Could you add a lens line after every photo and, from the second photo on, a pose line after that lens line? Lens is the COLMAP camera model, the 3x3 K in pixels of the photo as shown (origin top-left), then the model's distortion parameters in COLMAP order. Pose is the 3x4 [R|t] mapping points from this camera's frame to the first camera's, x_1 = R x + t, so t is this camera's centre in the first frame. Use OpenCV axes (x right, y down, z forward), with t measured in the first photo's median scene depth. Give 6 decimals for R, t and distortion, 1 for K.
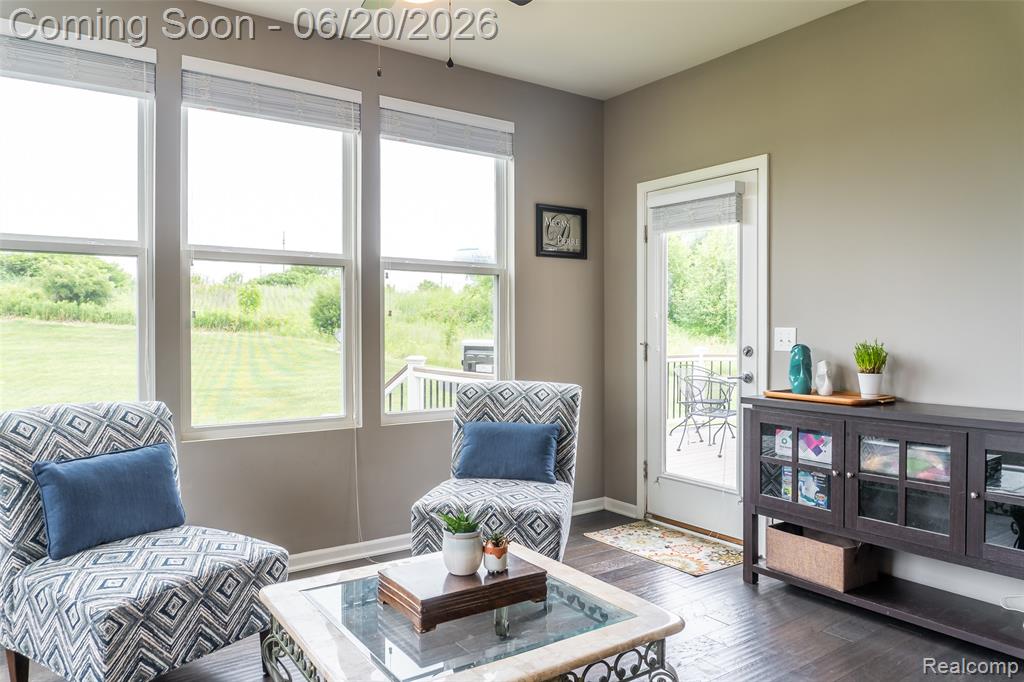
lens RADIAL K [[703.5, 0, 520.6], [0, 703.5, 336.6], [0, 0, 1]] dist [-0.021990, 0.002961]
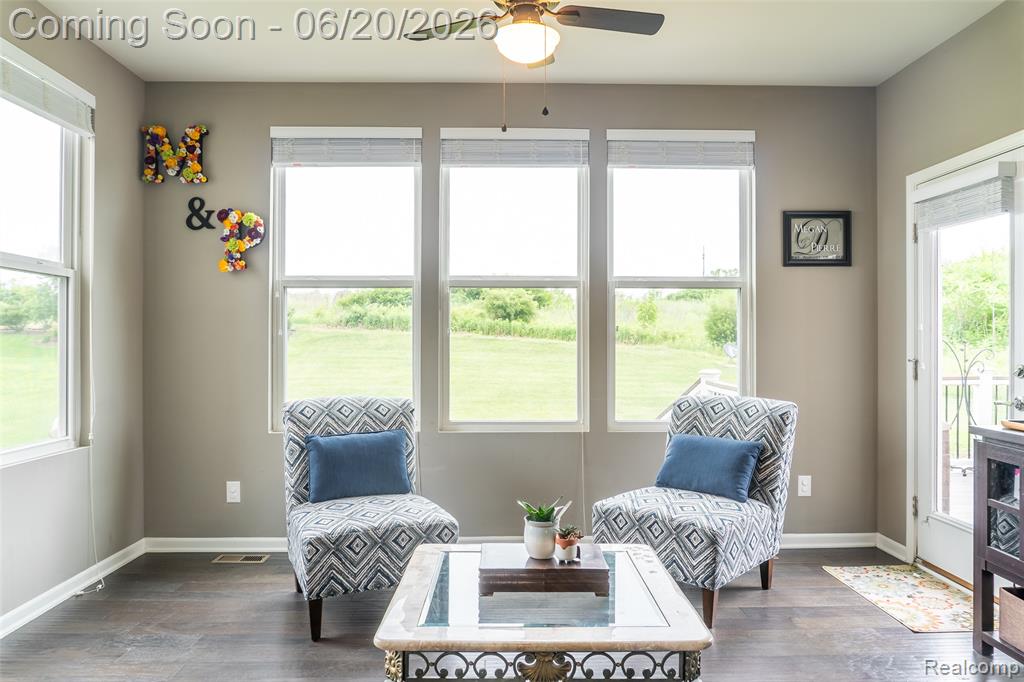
lens RADIAL K [[703.5, 0, 510.0], [0, 703.5, 341.9], [0, 0, 1]] dist [-0.021990, 0.002961]
pose [[0.826842, 0.000310, -0.562434, 0.289554], [-0.006567, 0.999937, -0.009102, -0.001627], [0.562395, 0.011219, 0.826792, 0.013127]]
